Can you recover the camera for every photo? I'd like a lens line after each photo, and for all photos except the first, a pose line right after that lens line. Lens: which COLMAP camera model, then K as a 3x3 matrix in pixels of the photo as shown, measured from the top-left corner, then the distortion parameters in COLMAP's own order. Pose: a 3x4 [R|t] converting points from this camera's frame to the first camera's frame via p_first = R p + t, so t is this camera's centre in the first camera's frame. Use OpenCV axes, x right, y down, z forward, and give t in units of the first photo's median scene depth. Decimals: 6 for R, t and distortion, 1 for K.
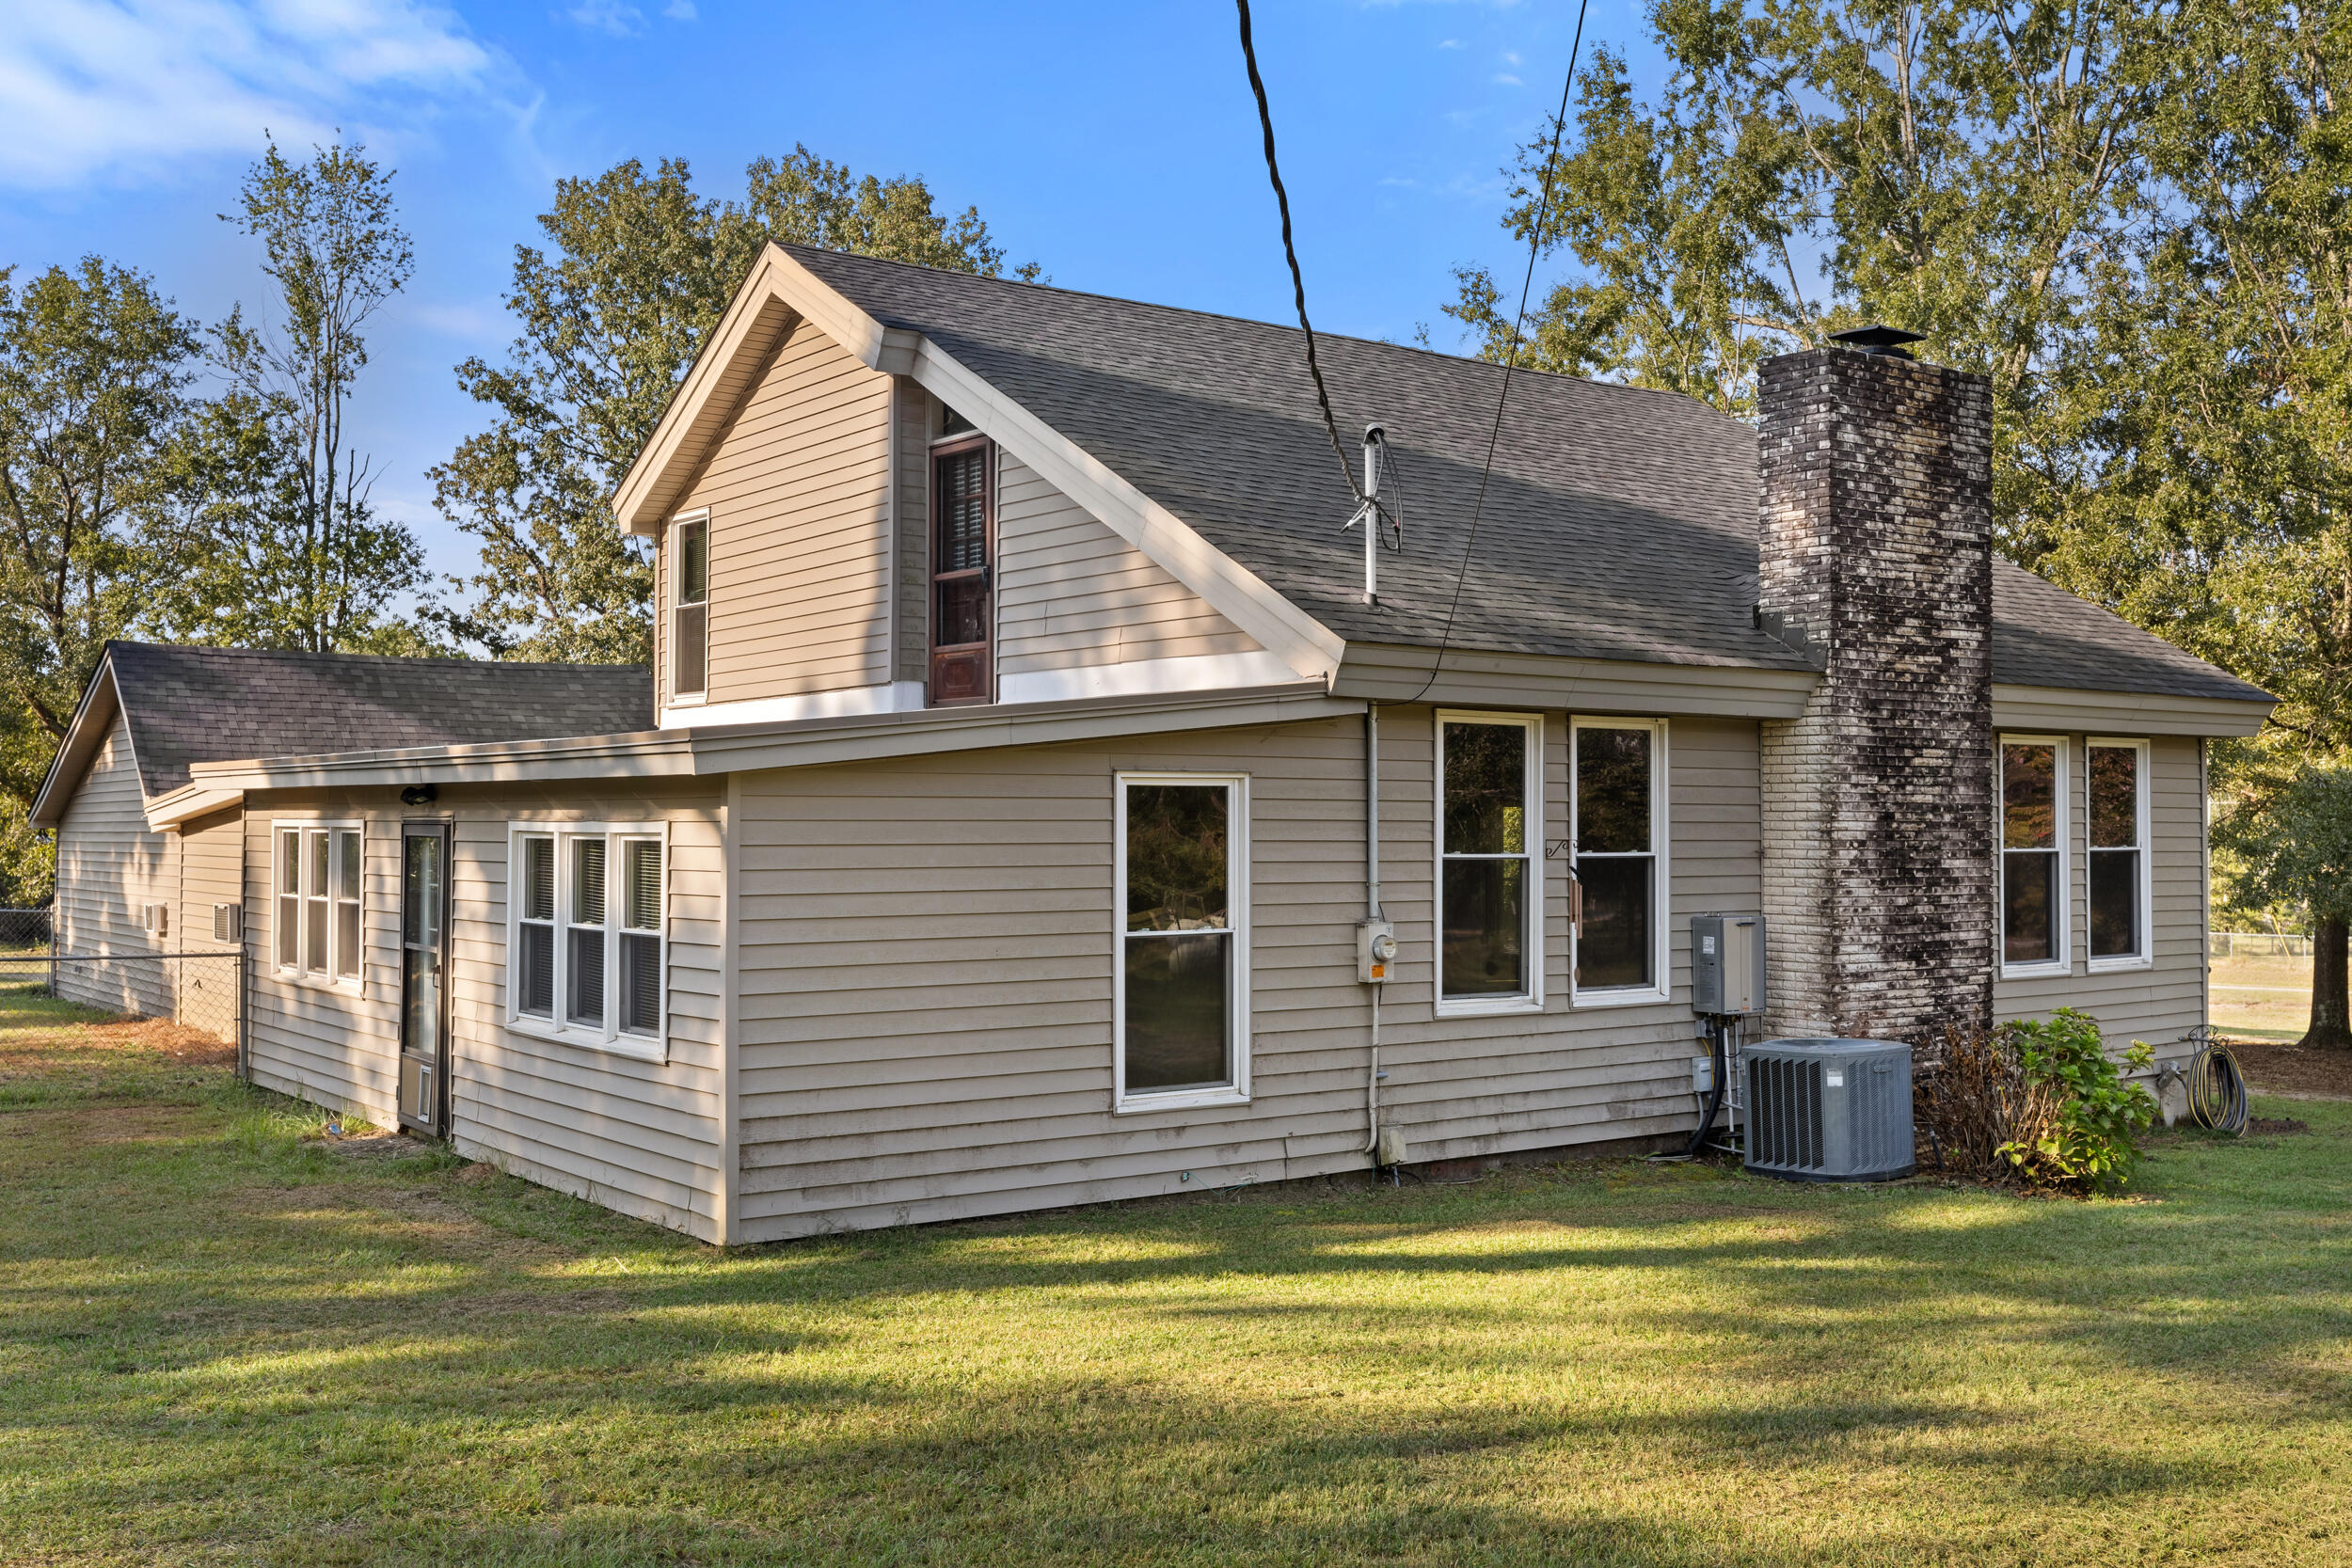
lens RADIAL K [[2274.8, 0, 1169.1], [0, 2274.8, 924.1], [0, 0, 1]] dist [0.009480, 0.000000]
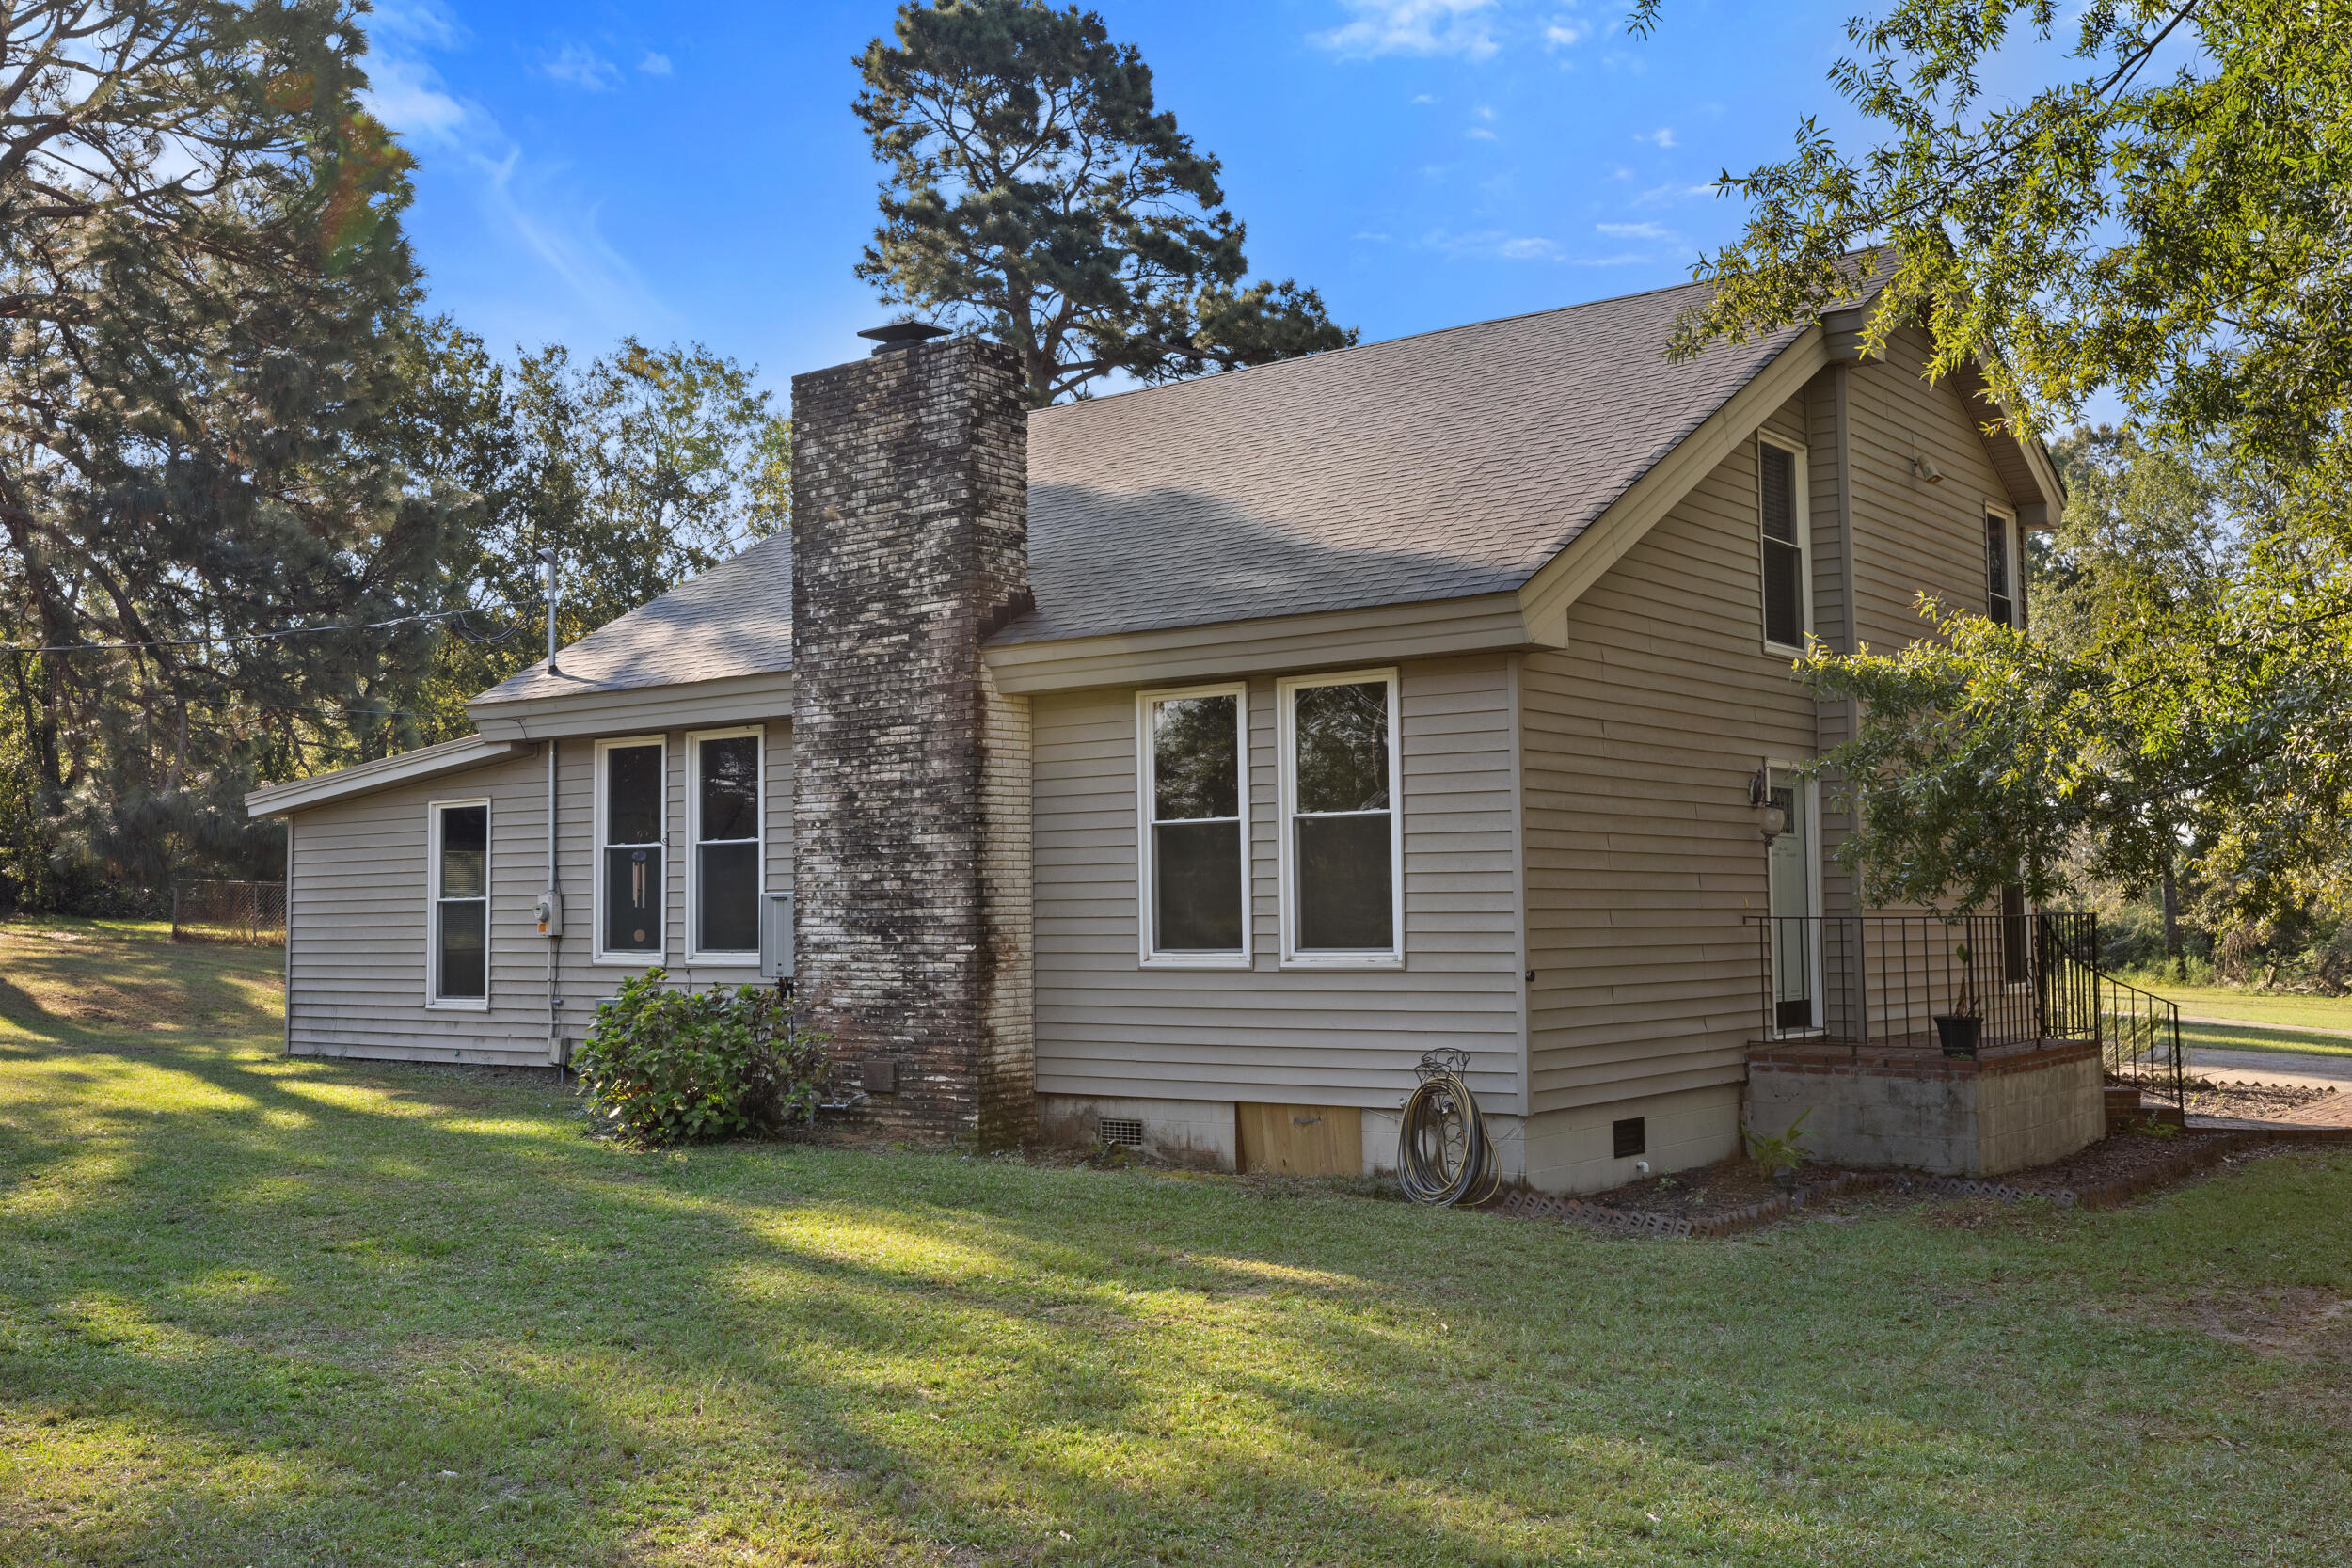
lens RADIAL K [[2274.8, 0, 1176.2], [0, 2274.8, 780.3], [0, 0, 1]] dist [0.009480, 0.000000]
pose [[0.275917, -0.033307, -0.960604, 1.351938], [0.002640, 0.999422, -0.033895, -0.018526], [0.961178, 0.006816, 0.275845, 0.847276]]
